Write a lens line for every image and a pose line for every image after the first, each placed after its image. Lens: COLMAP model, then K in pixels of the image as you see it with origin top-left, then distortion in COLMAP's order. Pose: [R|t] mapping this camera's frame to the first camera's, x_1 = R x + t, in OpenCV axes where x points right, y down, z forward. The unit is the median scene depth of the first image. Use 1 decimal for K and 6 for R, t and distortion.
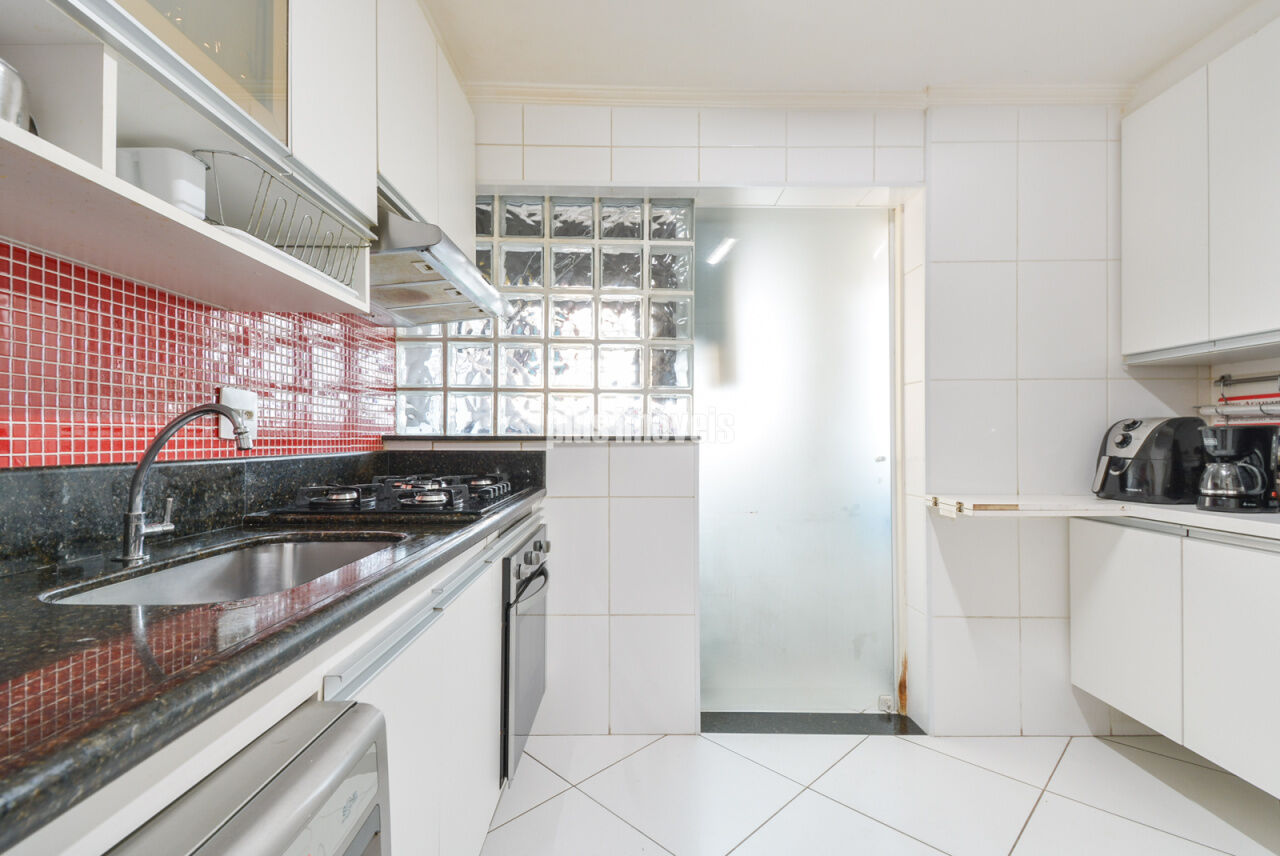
lens RADIAL K [[585.2, 0, 650.8], [0, 585.2, 417.4], [0, 0, 1]] dist [0.020191, -0.011922]
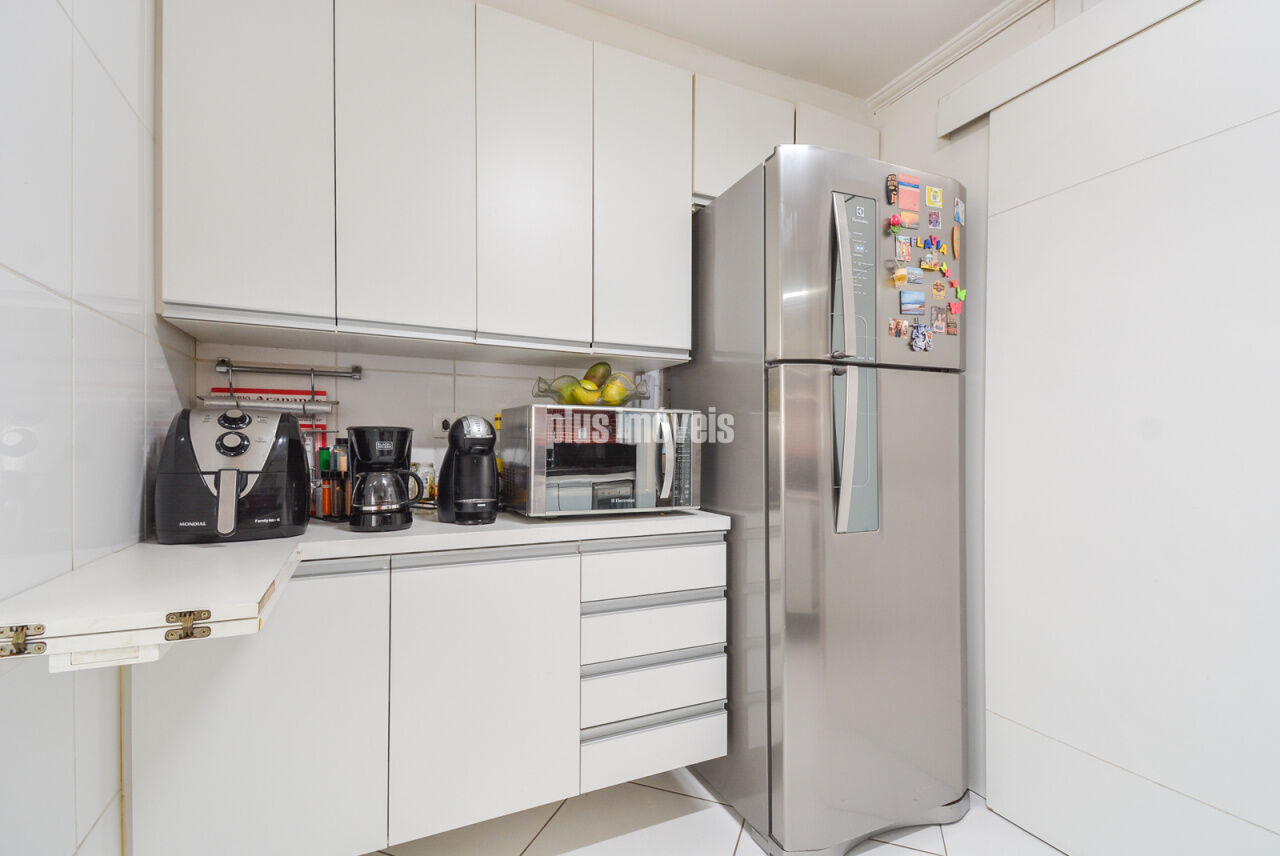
lens RADIAL K [[585.2, 0, 642.6], [0, 585.2, 432.1], [0, 0, 1]] dist [0.020191, -0.011922]
pose [[-0.441254, 0.018888, 0.897184, 0.065047], [-0.036515, 0.998573, -0.038982, 0.036374], [-0.896639, -0.049962, -0.439934, 0.931244]]
